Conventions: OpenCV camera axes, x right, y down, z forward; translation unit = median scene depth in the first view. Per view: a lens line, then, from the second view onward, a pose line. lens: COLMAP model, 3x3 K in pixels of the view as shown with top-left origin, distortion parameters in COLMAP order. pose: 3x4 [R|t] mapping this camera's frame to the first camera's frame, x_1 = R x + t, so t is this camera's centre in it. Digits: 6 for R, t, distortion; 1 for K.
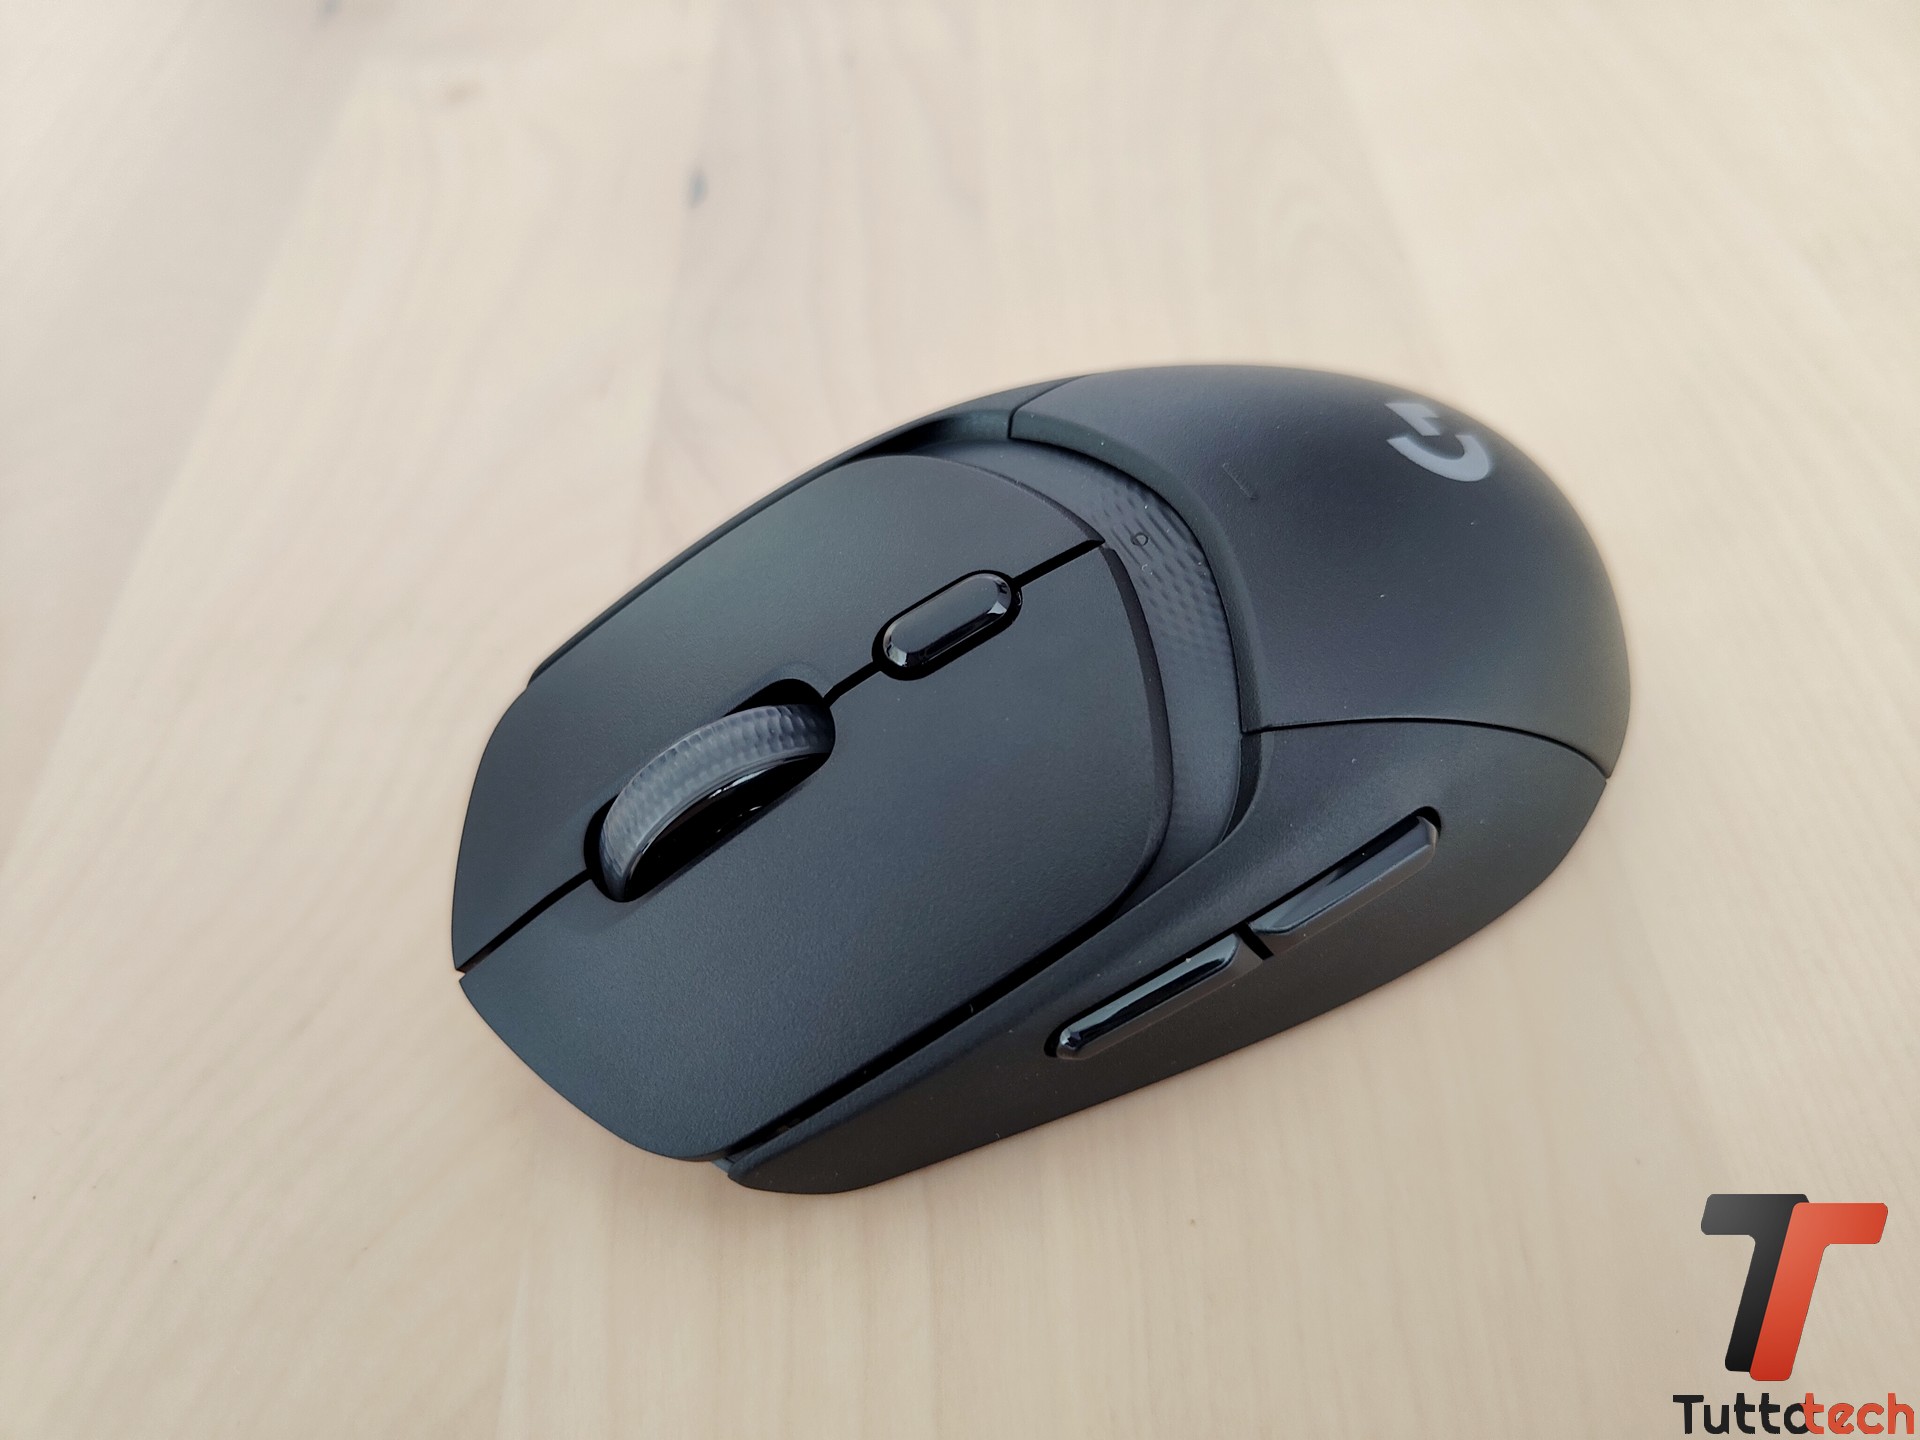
lens RADIAL K [[1390.7, 0, 970.9], [0, 1390.7, 709.8], [0, 0, 1]] dist [-0.075622, 0.026105]
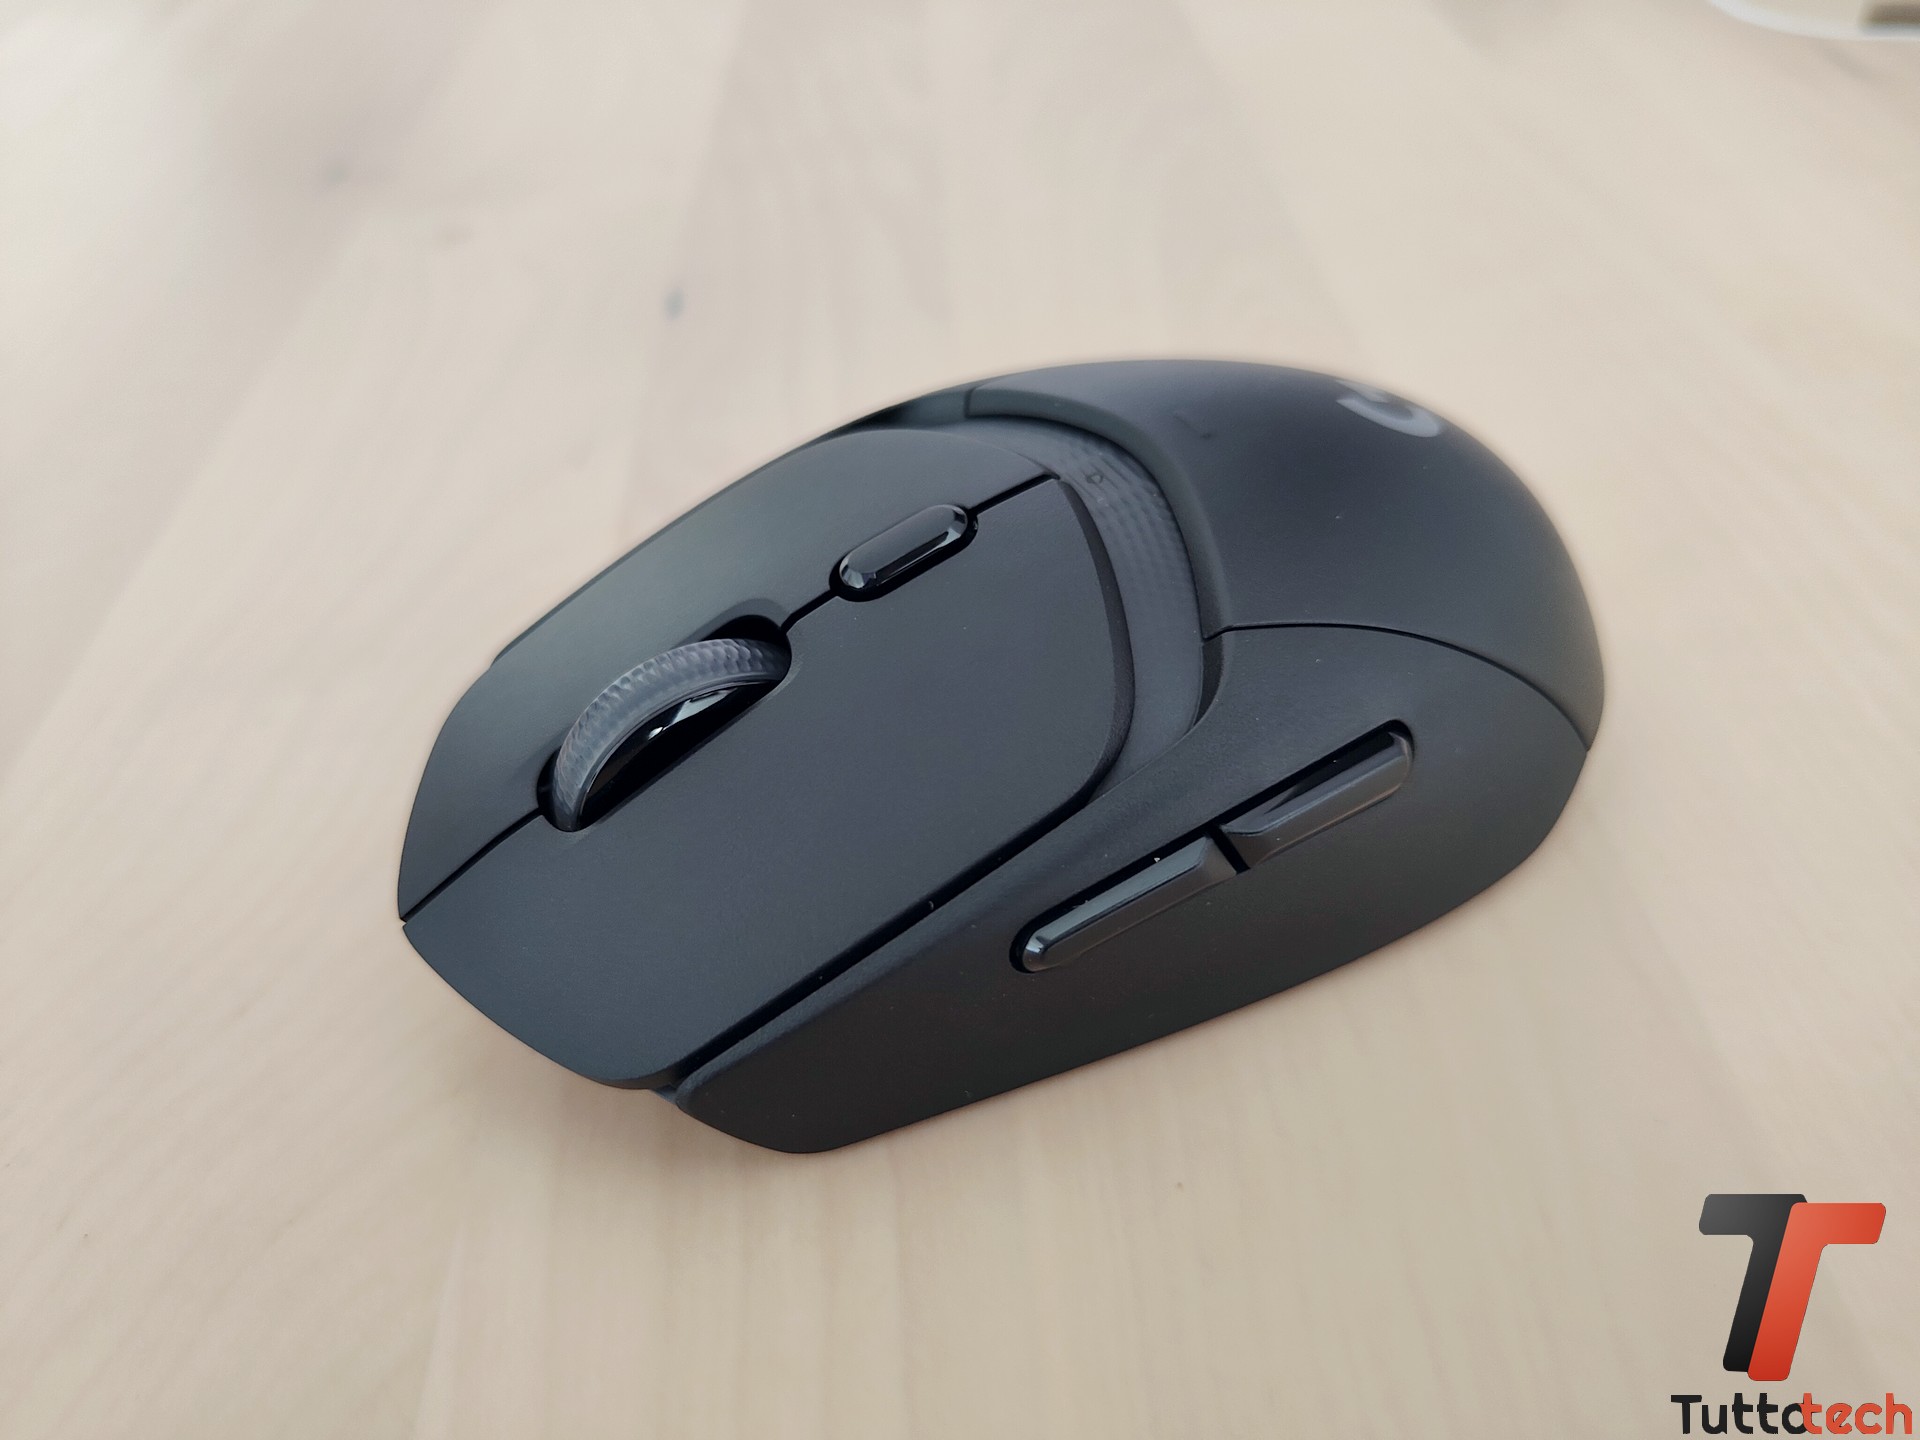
lens RADIAL K [[1390.7, 0, 956.3], [0, 1390.7, 731.6], [0, 0, 1]] dist [-0.075622, 0.026105]
pose [[0.999776, -0.021071, -0.001937, 0.019665], [0.020530, 0.988112, -0.152361, 0.218923], [0.005125, 0.152287, 0.988323, 0.032559]]
